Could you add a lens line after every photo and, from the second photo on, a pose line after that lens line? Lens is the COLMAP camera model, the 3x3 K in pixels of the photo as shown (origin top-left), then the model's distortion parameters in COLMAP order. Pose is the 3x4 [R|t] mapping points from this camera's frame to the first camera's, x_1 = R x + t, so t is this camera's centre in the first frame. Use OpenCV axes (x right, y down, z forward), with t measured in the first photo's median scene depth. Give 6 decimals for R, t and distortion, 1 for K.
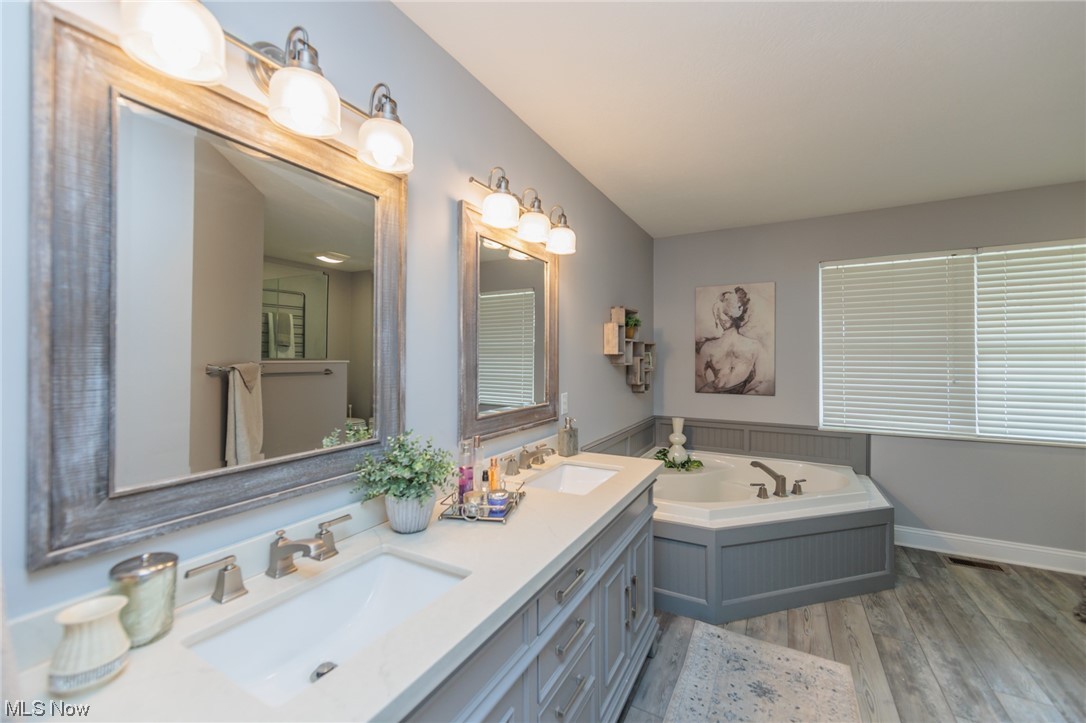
lens RADIAL K [[425.4, 0, 549.0], [0, 425.4, 358.6], [0, 0, 1]] dist [-0.002146, -0.000299]
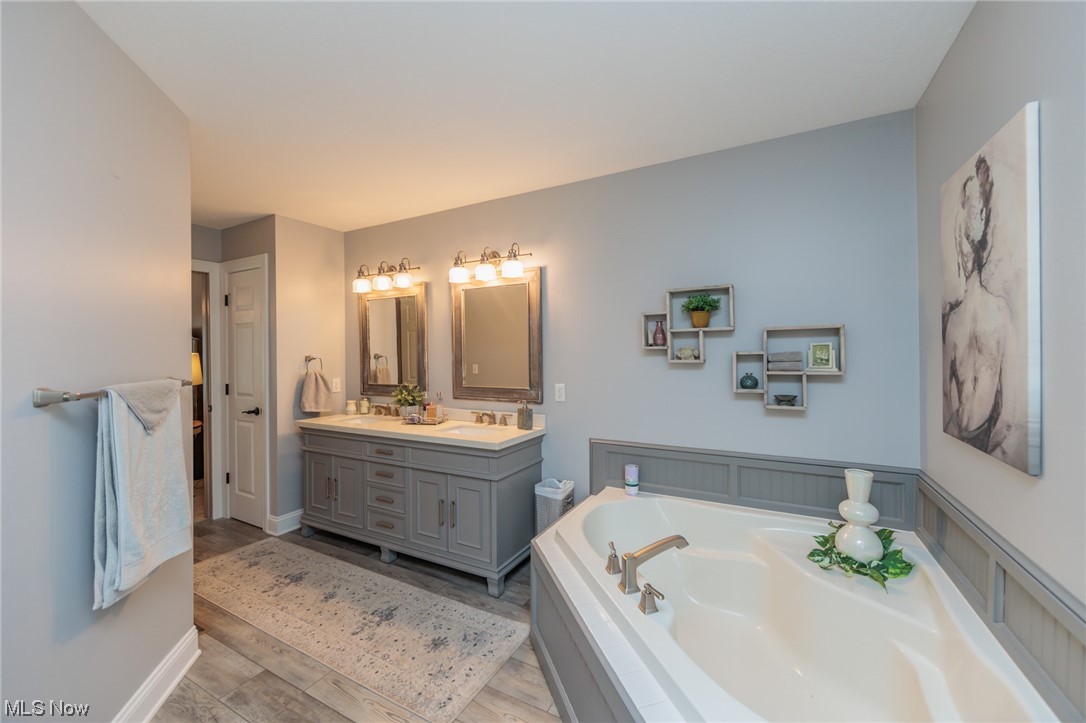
lens RADIAL K [[425.4, 0, 549.1], [0, 425.4, 356.8], [0, 0, 1]] dist [-0.002146, -0.000299]
pose [[0.007749, 0.005740, -0.999954, 1.380642], [0.005024, 0.999971, 0.005779, -0.003485], [0.999957, -0.005068, 0.007720, 1.081071]]
